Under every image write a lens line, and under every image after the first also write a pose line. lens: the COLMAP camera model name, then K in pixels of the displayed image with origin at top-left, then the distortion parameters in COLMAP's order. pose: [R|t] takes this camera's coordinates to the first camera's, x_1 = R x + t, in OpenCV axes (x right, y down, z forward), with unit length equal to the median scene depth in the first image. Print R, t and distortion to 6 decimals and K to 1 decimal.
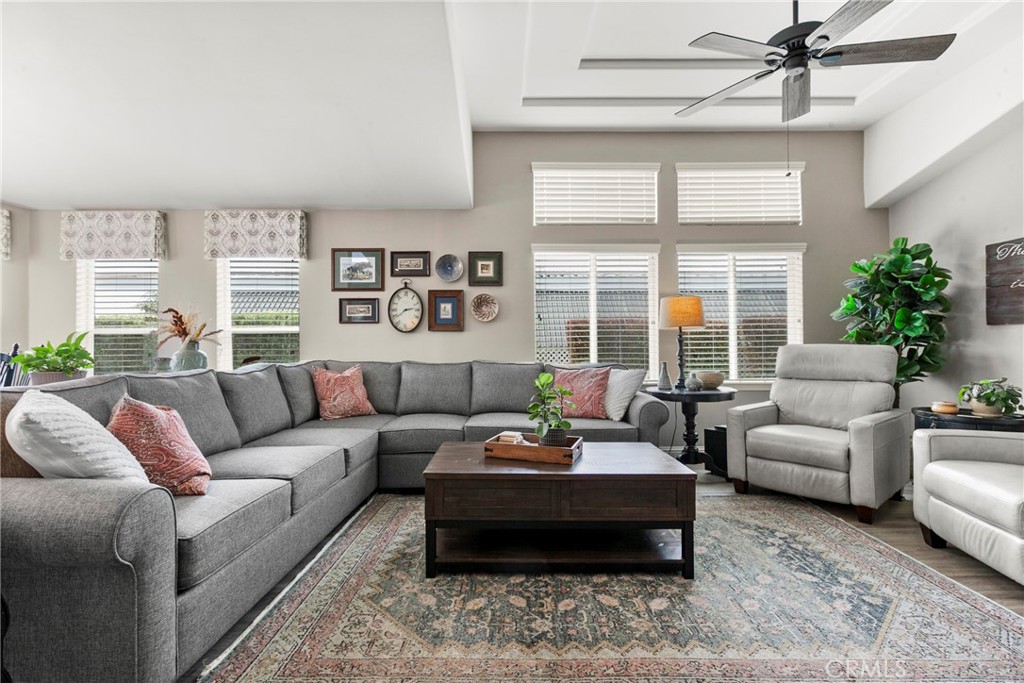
lens RADIAL K [[458.2, 0, 514.0], [0, 458.2, 341.5], [0, 0, 1]] dist [-0.003316, 0.001335]
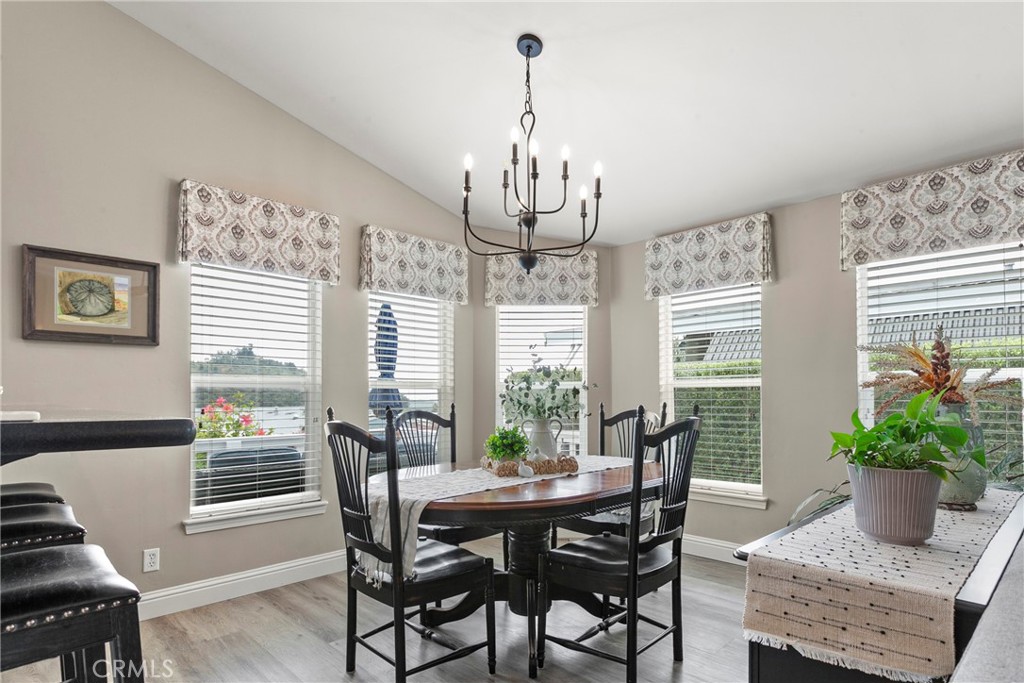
lens RADIAL K [[532.4, 0, 511.2], [0, 532.4, 395.2], [0, 0, 1]] dist [-0.005917, 0.000076]
pose [[0.695619, -0.001563, -0.718409, -0.454829], [0.009601, 0.999929, 0.007121, -0.011865], [0.718346, -0.011851, 0.695585, 0.139915]]
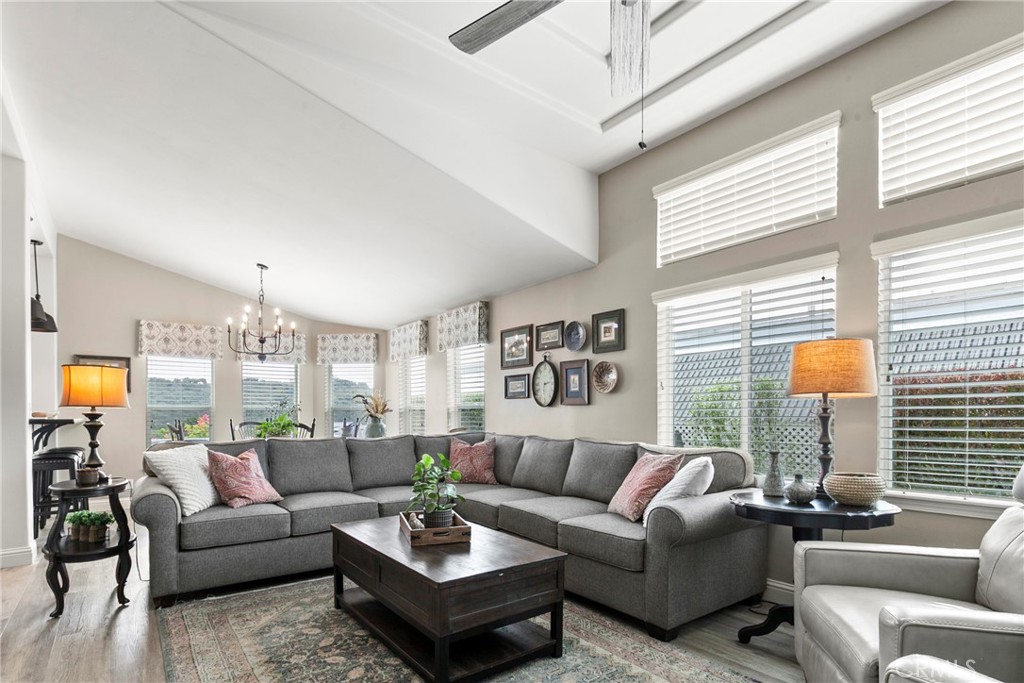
lens RADIAL K [[510.0, 0, 496.1], [0, 510.0, 423.9], [0, 0, 1]] dist [-0.002574, -0.000748]
pose [[0.593169, 0.017160, -0.804895, 0.588956], [0.008615, 0.999580, 0.027660, -0.013811], [0.805032, -0.023341, 0.592773, 0.260060]]
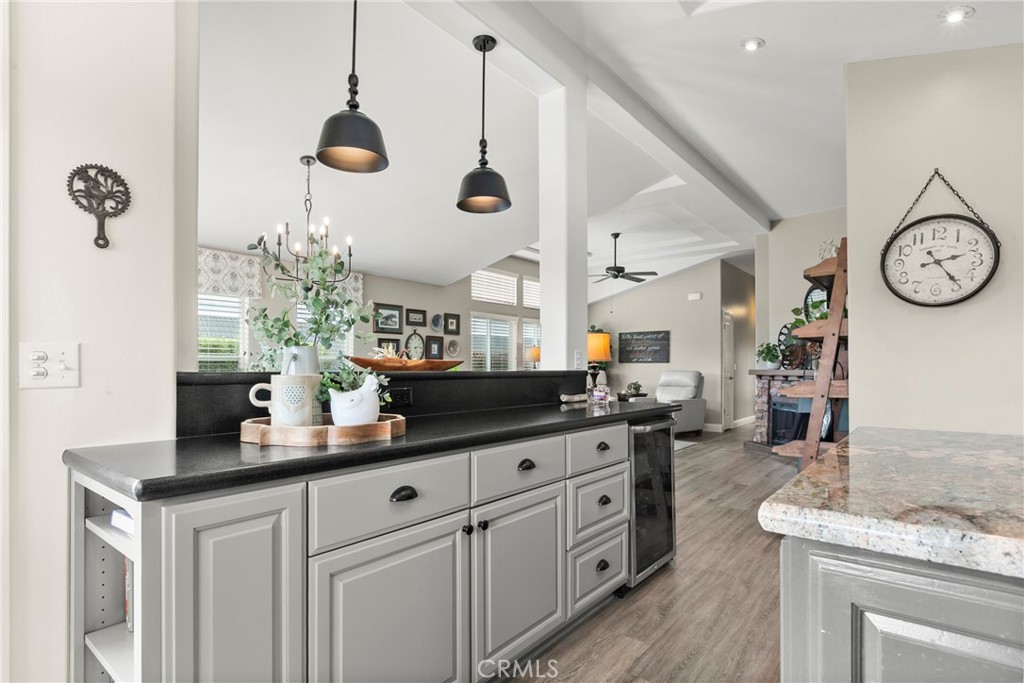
lens RADIAL K [[532.4, 0, 512.2], [0, 532.4, 365.1], [0, 0, 1]] dist [-0.005917, 0.000076]
pose [[0.628511, 0.007391, 0.777766, -1.417792], [-0.007150, 0.999968, -0.003724, -0.006067], [-0.777768, -0.003220, 0.628543, -0.372207]]
